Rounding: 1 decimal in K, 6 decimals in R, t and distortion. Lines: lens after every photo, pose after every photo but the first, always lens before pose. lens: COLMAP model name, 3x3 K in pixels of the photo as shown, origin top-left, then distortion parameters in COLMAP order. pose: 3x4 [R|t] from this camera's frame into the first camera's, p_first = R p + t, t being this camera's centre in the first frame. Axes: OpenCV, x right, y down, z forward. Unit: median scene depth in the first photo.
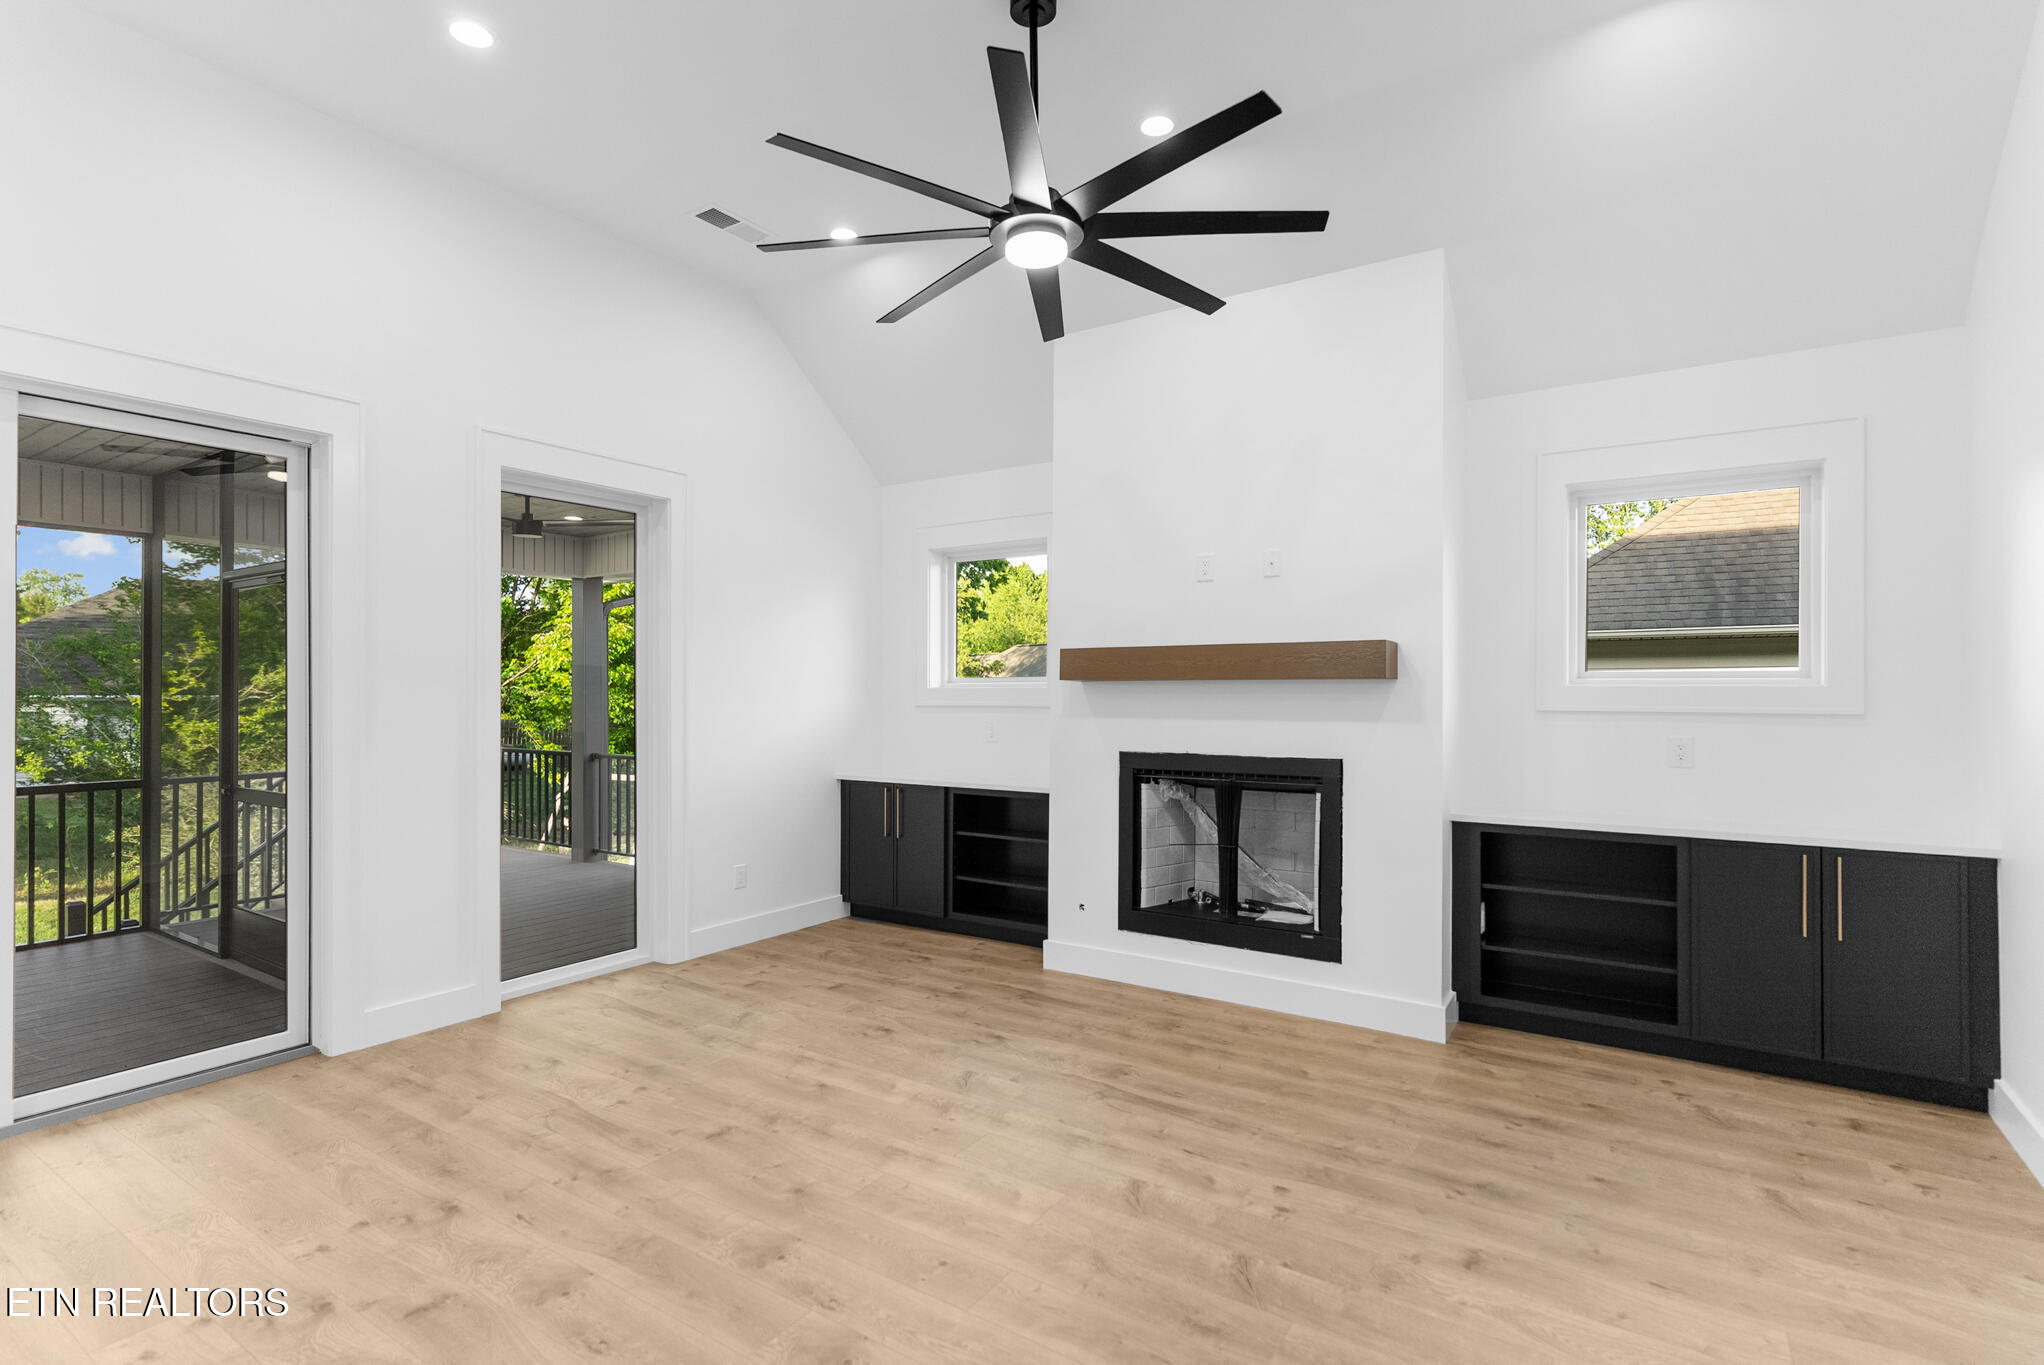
lens RADIAL K [[982.5, 0, 1028.0], [0, 982.5, 681.9], [0, 0, 1]] dist [0.001815, -0.000508]
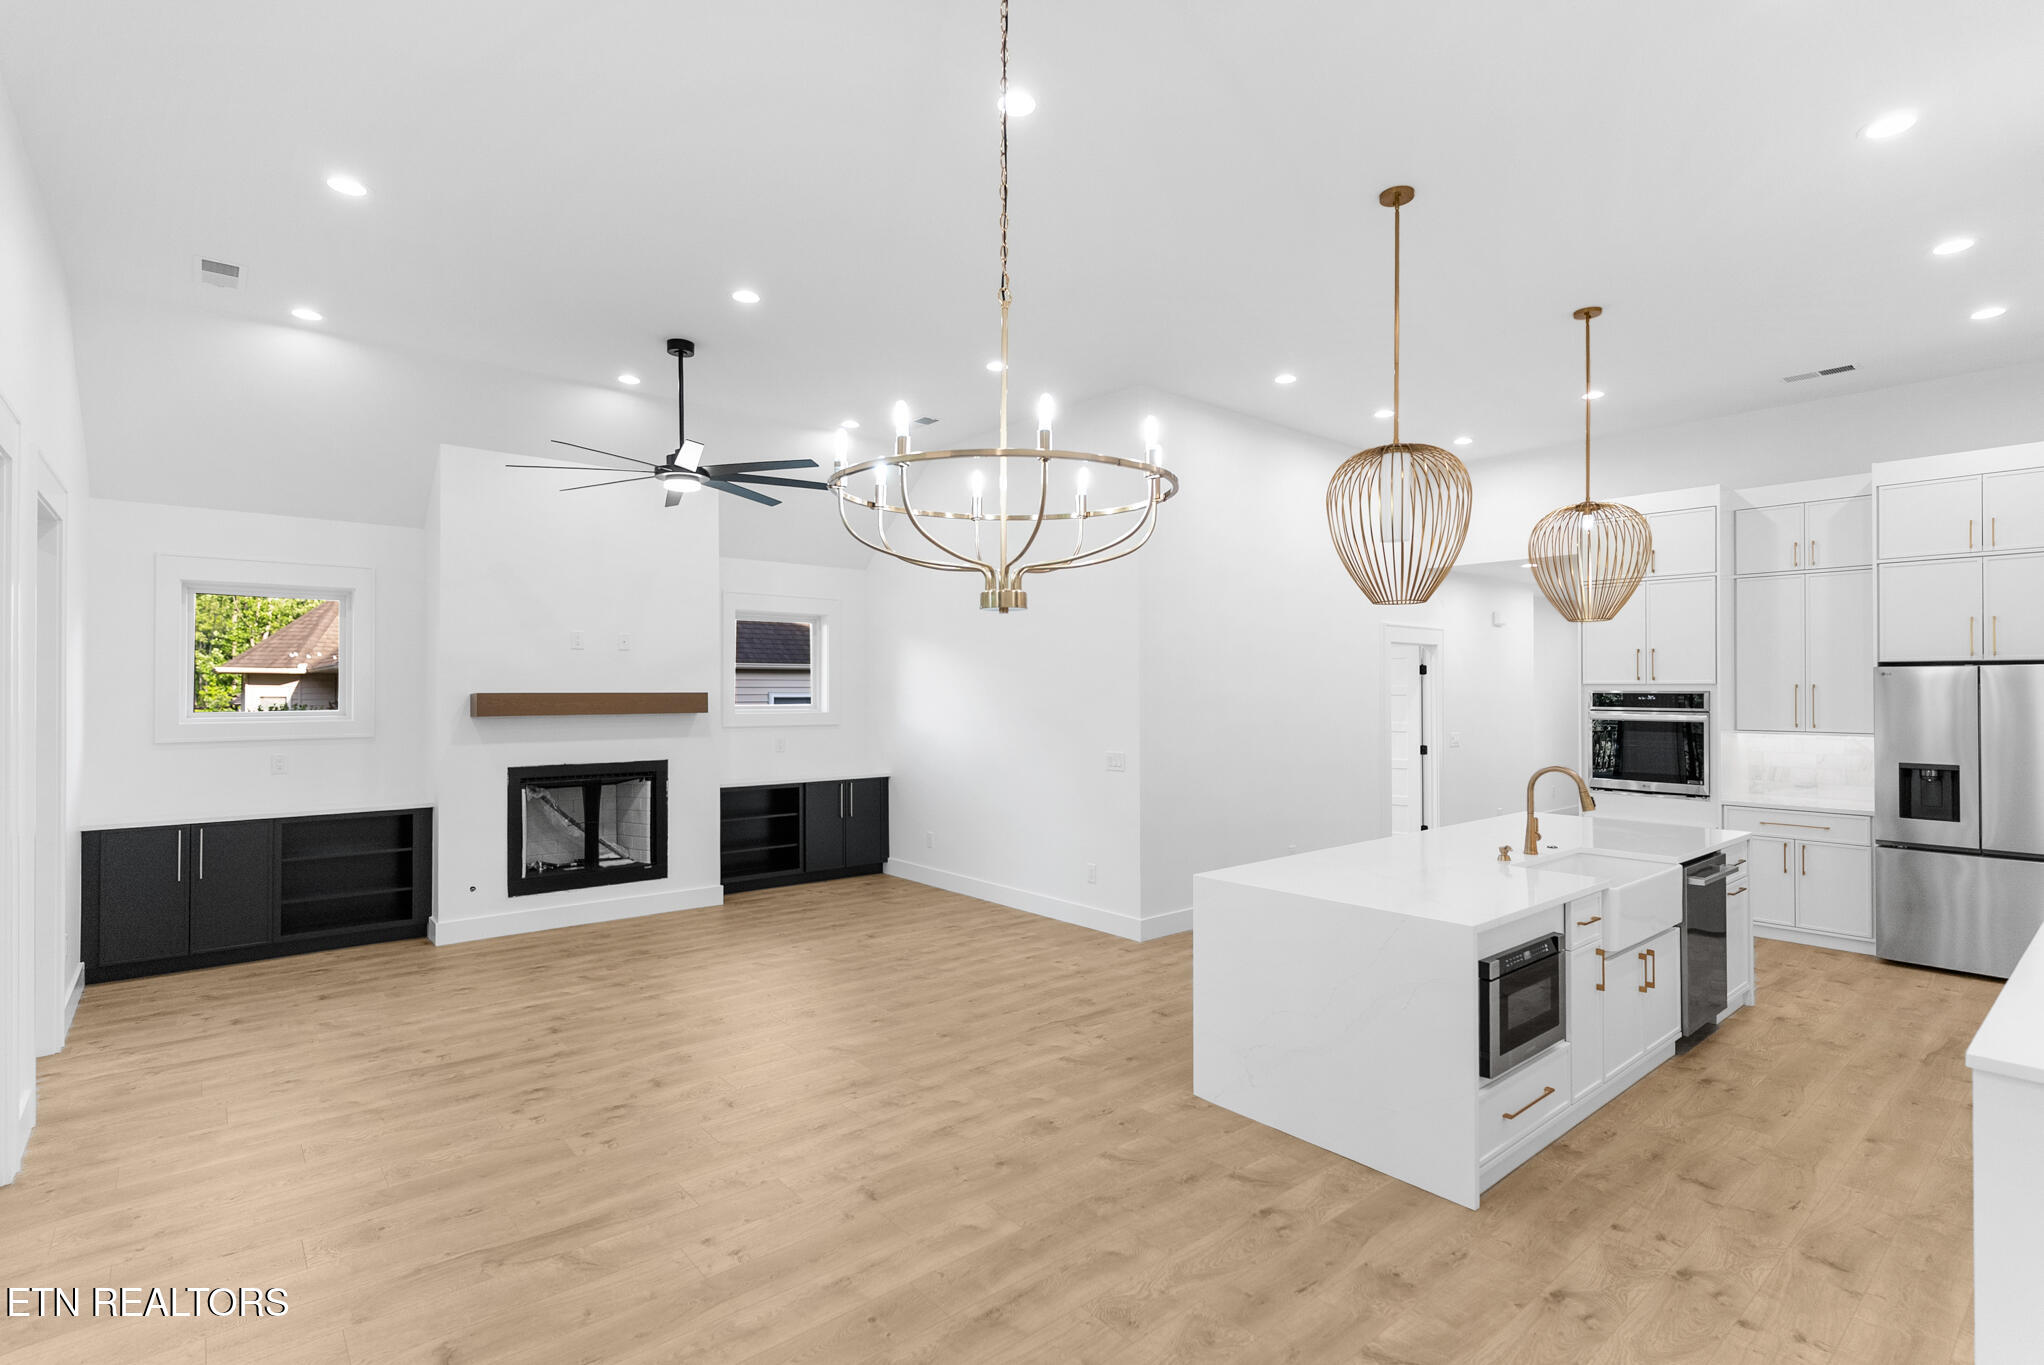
lens RADIAL K [[982.5, 0, 1032.3], [0, 982.5, 677.0], [0, 0, 1]] dist [0.001815, -0.000508]
pose [[0.271043, 0.010804, 0.962507, -1.256418], [-0.009721, 0.999917, -0.008486, -0.062414], [-0.962518, -0.007056, 0.271126, -0.091444]]
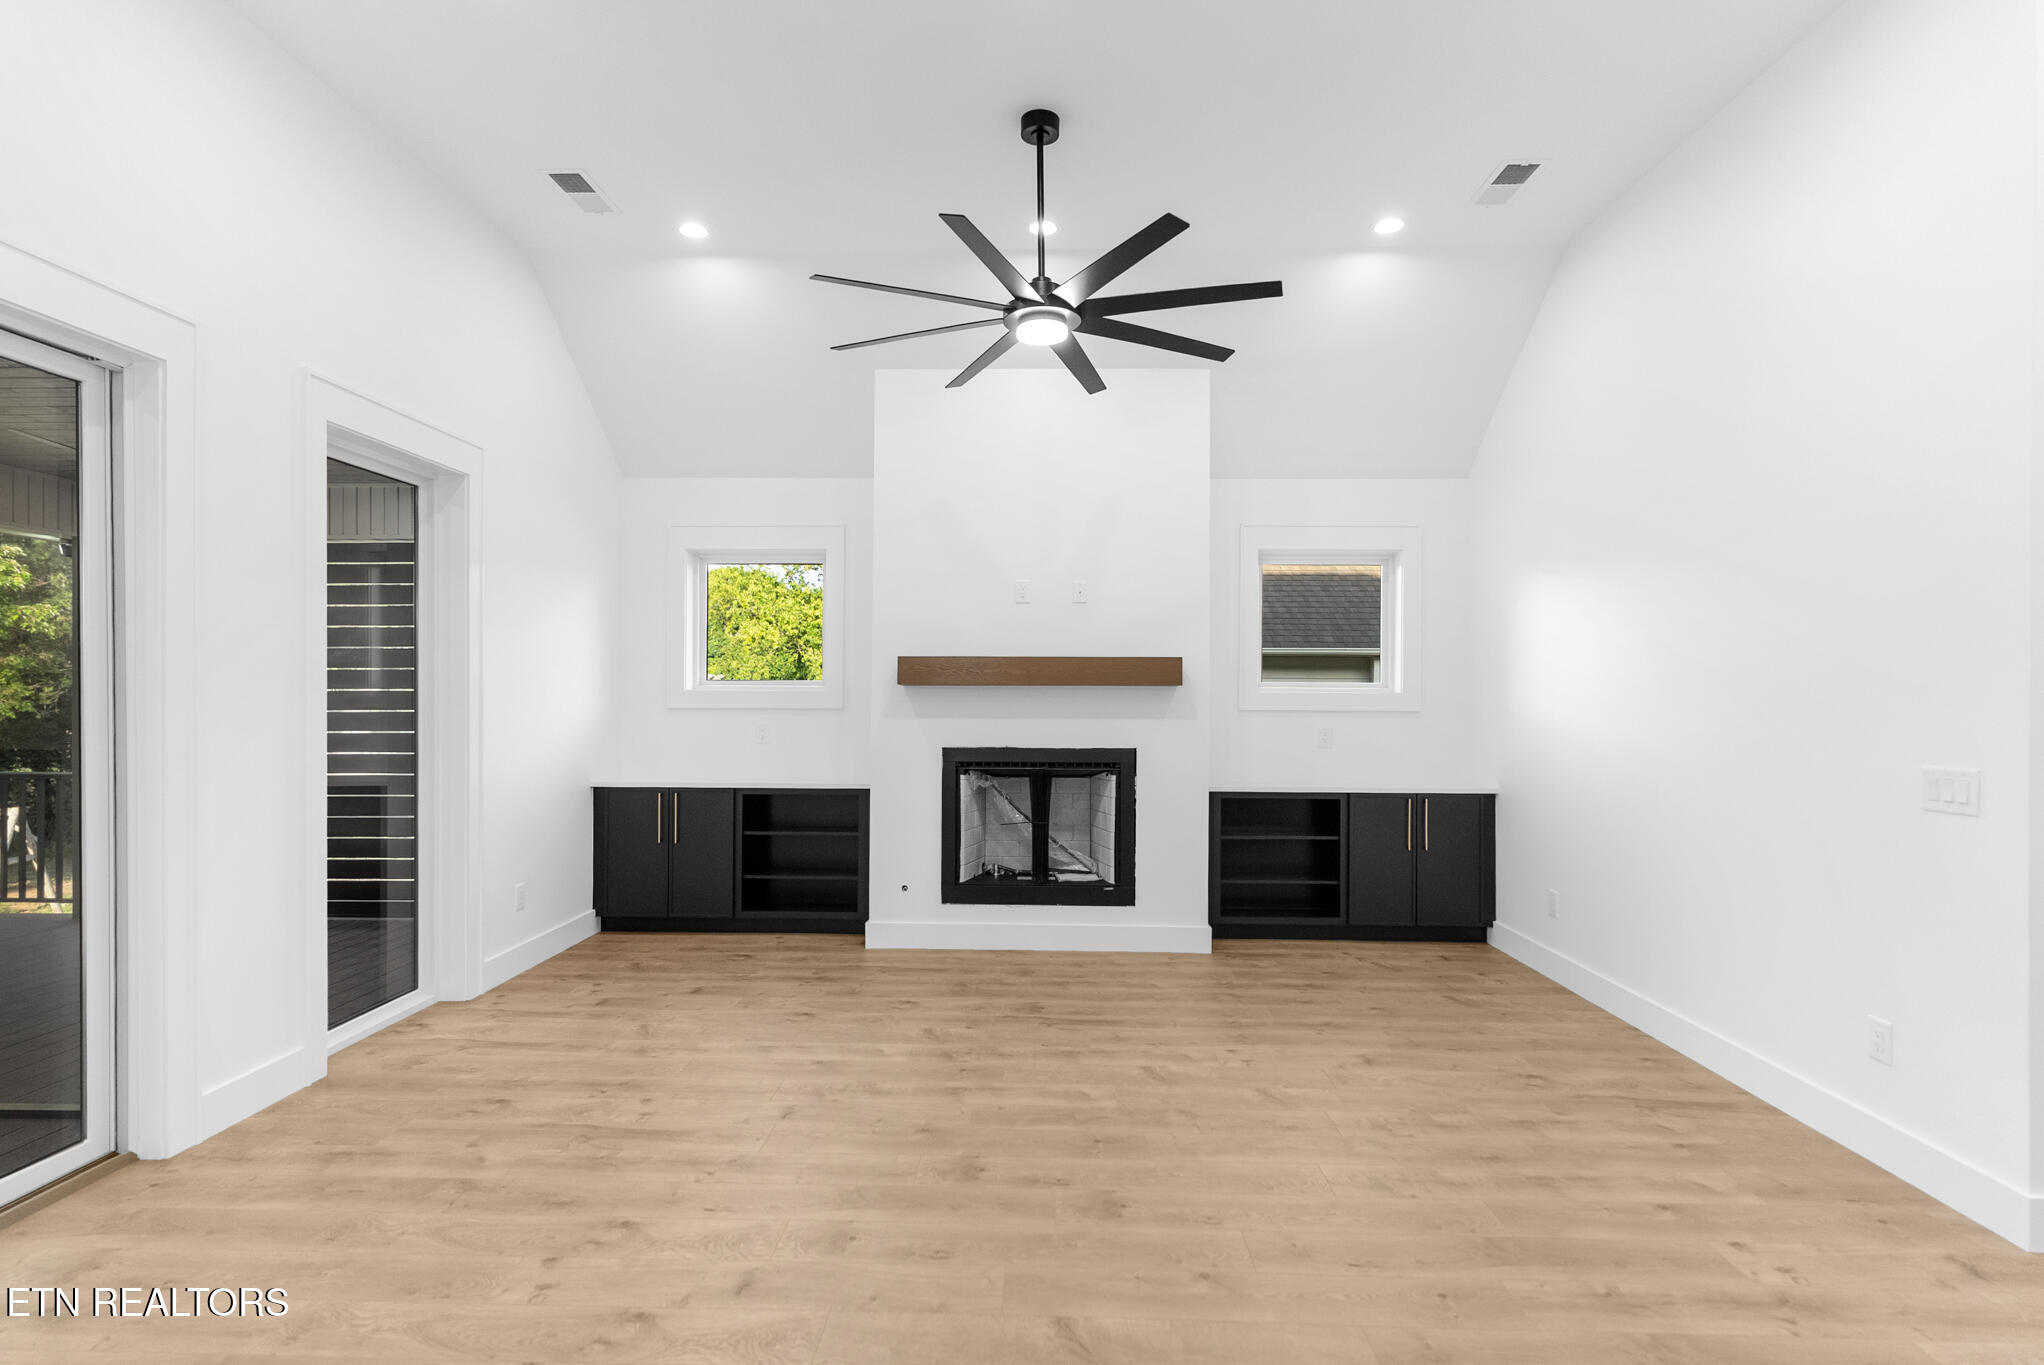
lens RADIAL K [[982.5, 0, 1021.3], [0, 982.5, 696.9], [0, 0, 1]] dist [0.001815, -0.000508]
pose [[0.849131, 0.002433, 0.528177, -0.526266], [-0.008982, 0.999911, 0.009834, -0.000227], [-0.528106, -0.013094, 0.849078, -0.018742]]
